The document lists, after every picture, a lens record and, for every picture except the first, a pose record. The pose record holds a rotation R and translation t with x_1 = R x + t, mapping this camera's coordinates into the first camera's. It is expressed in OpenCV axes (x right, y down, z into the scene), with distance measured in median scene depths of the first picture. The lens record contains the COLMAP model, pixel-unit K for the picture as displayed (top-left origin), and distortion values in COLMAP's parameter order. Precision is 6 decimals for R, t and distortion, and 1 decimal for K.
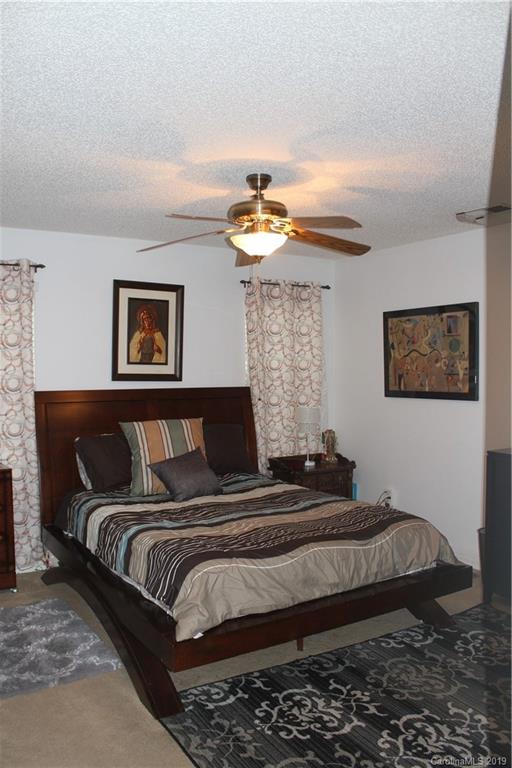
lens RADIAL K [[641.9, 0, 251.1], [0, 641.9, 376.4], [0, 0, 1]] dist [-0.153544, 0.126439]
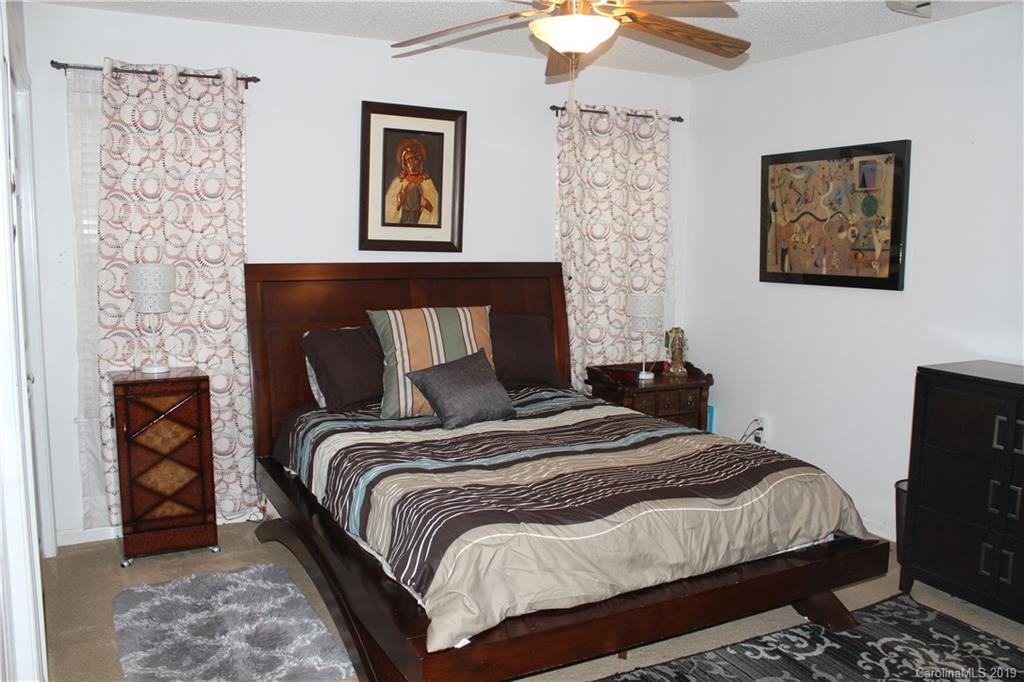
lens RADIAL K [[855.8, 0, 522.7], [0, 855.8, 337.3], [0, 0, 1]] dist [-0.153544, 0.126439]
pose [[0.998260, 0.021416, -0.054946, 0.010376], [-0.016036, 0.995198, 0.096558, 0.010069], [0.056750, -0.095509, 0.993810, 0.101918]]
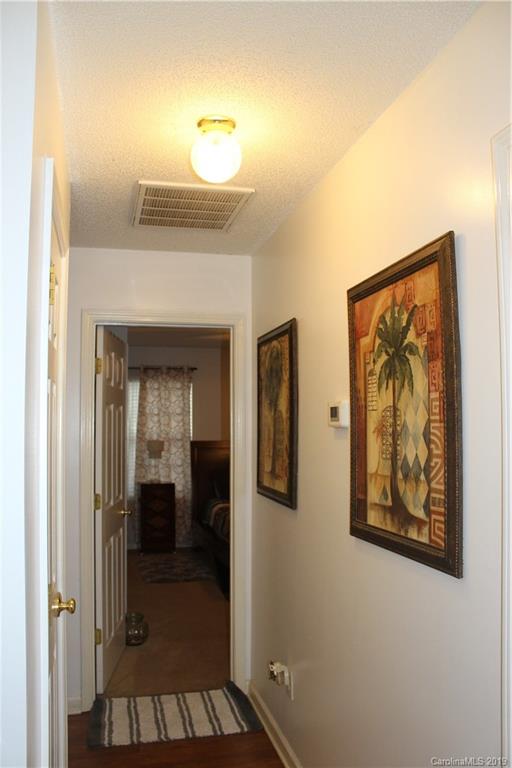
lens RADIAL K [[641.9, 0, 256.1], [0, 641.9, 384.4], [0, 0, 1]] dist [-0.153544, 0.126439]
pose [[0.952684, -0.020364, -0.303280, 0.369386], [-0.007128, 0.995982, -0.089269, 0.025347], [0.303880, 0.087207, 0.948711, -0.634382]]
